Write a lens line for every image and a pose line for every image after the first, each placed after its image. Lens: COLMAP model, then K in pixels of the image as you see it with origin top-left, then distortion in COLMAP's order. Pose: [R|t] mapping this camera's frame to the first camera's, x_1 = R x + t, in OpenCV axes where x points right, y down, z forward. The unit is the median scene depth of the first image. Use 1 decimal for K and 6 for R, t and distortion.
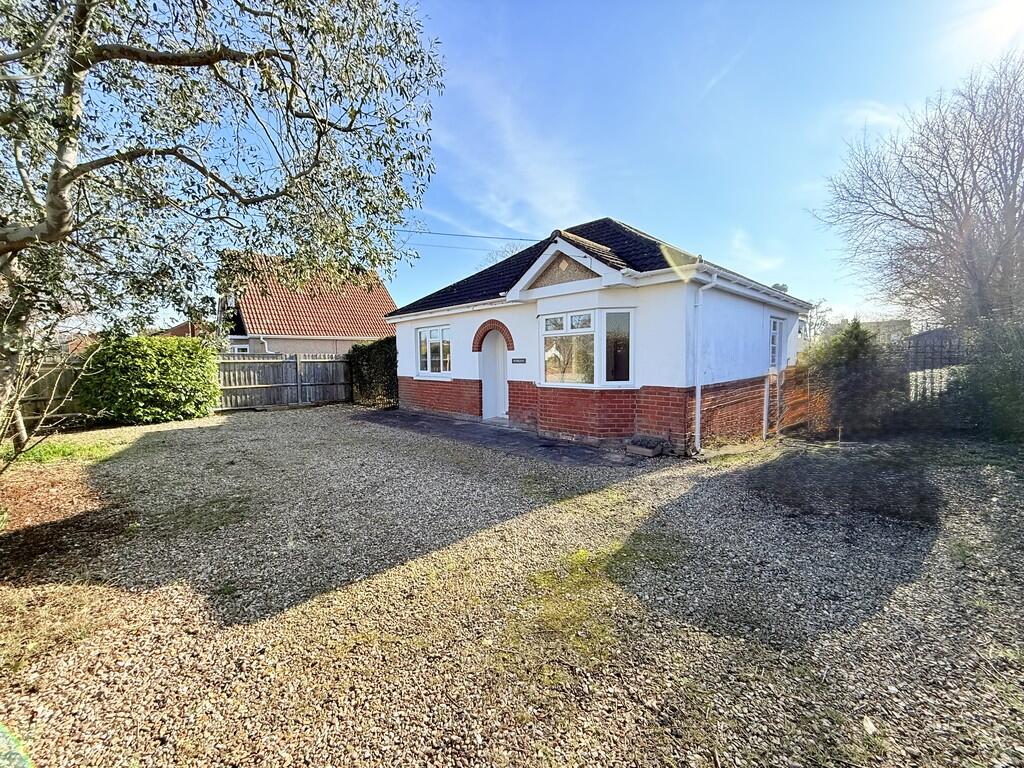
lens RADIAL K [[406.7, 0, 511.9], [0, 406.7, 382.2], [0, 0, 1]] dist [-0.002944, 0.000140]
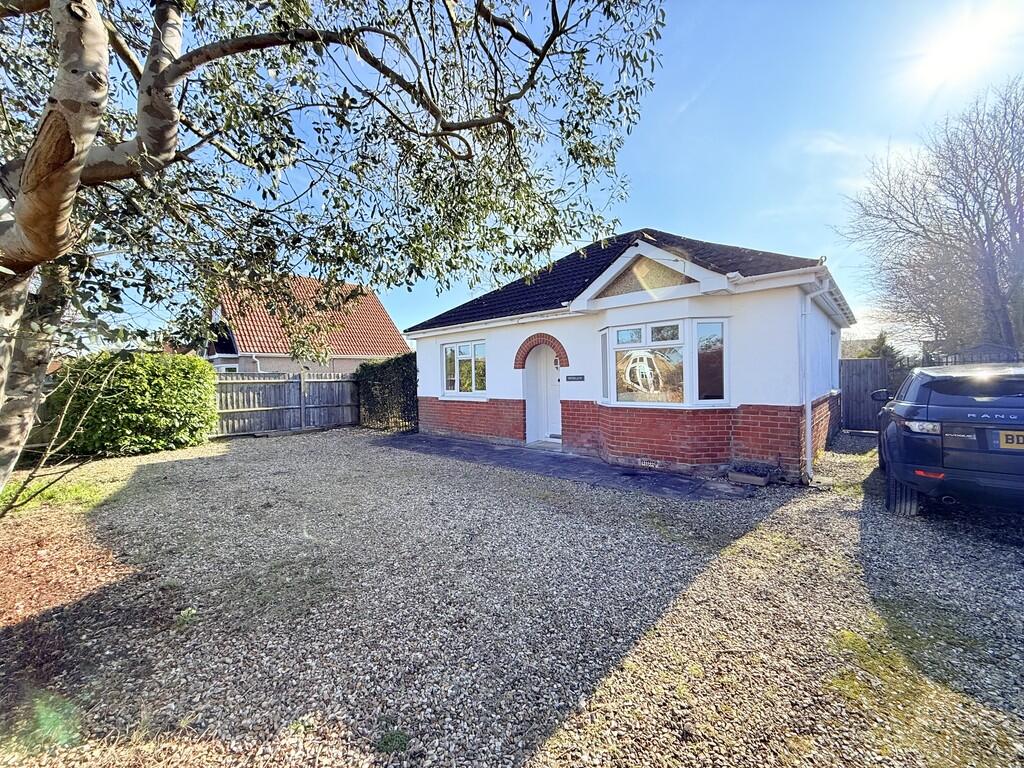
lens RADIAL K [[406.7, 0, 512.3], [0, 406.7, 382.4], [0, 0, 1]] dist [-0.002944, 0.000140]
pose [[0.998325, -0.007018, 0.057433, -0.224155], [0.009772, 0.998808, -0.047818, -0.001961], [-0.057029, 0.048299, 0.997204, 0.138646]]
